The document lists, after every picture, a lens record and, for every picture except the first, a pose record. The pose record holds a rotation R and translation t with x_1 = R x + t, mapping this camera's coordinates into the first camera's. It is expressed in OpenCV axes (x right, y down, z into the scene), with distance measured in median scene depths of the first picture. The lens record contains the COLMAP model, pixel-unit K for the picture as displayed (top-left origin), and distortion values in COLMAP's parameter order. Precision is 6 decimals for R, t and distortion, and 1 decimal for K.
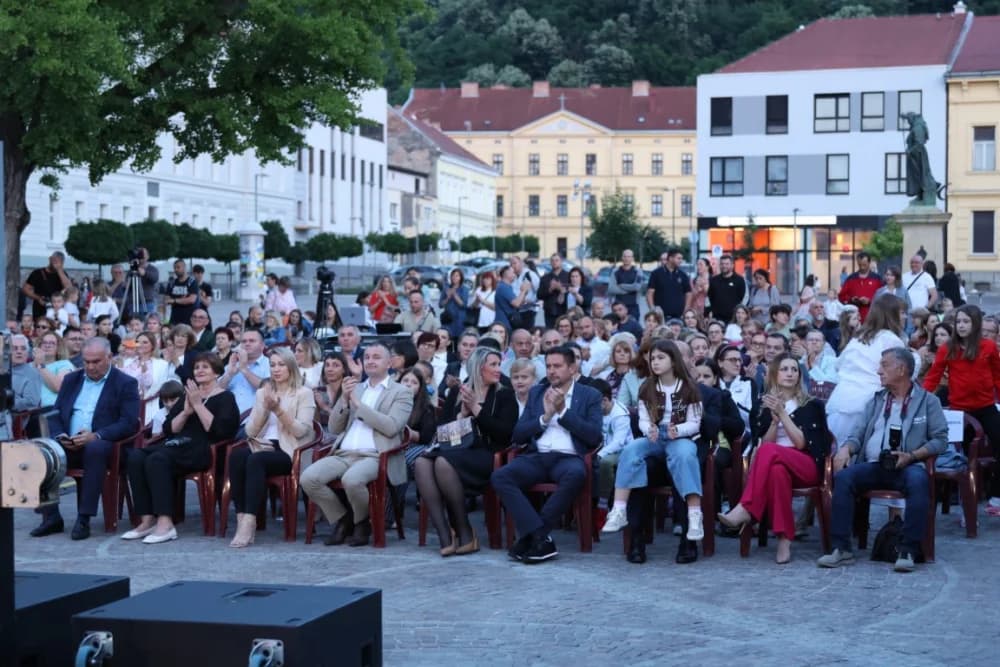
lens RADIAL K [[2984.0, 0, 500.0], [0, 2984.0, 333.5], [0, 0, 1]] dist [0.218650, 0.849637]
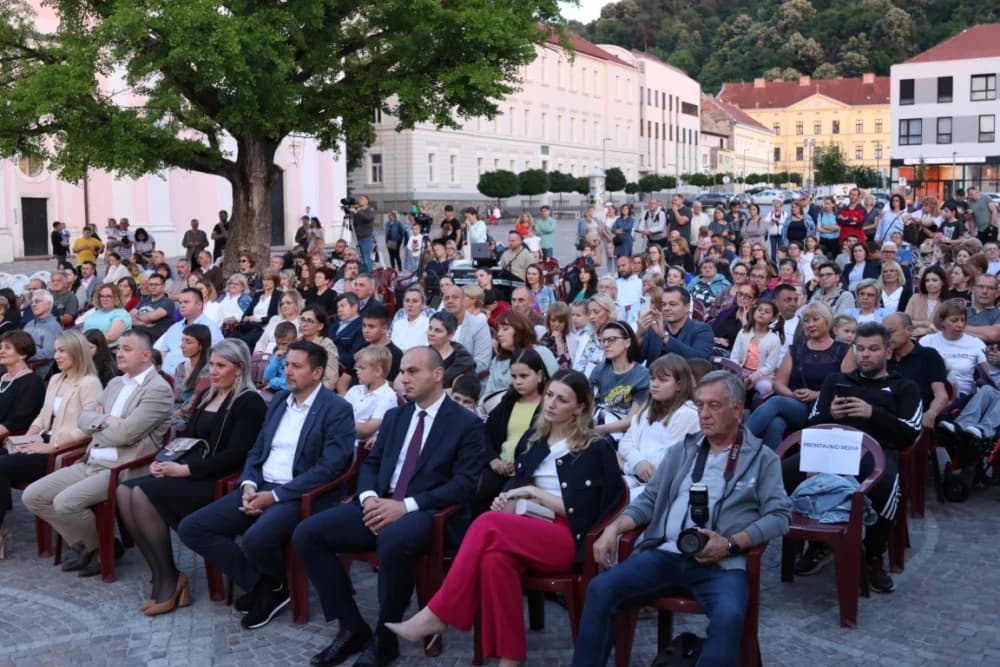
lens RADIAL K [[1330.1, 0, 463.2], [0, 1330.1, 335.7], [0, 0, 1]] dist [-0.071601, 0.019166]
pose [[0.950628, 0.014184, -0.310008, 0.065739], [0.013866, 0.996016, 0.088091, -0.011074], [0.310022, -0.088041, 0.946644, 0.276893]]
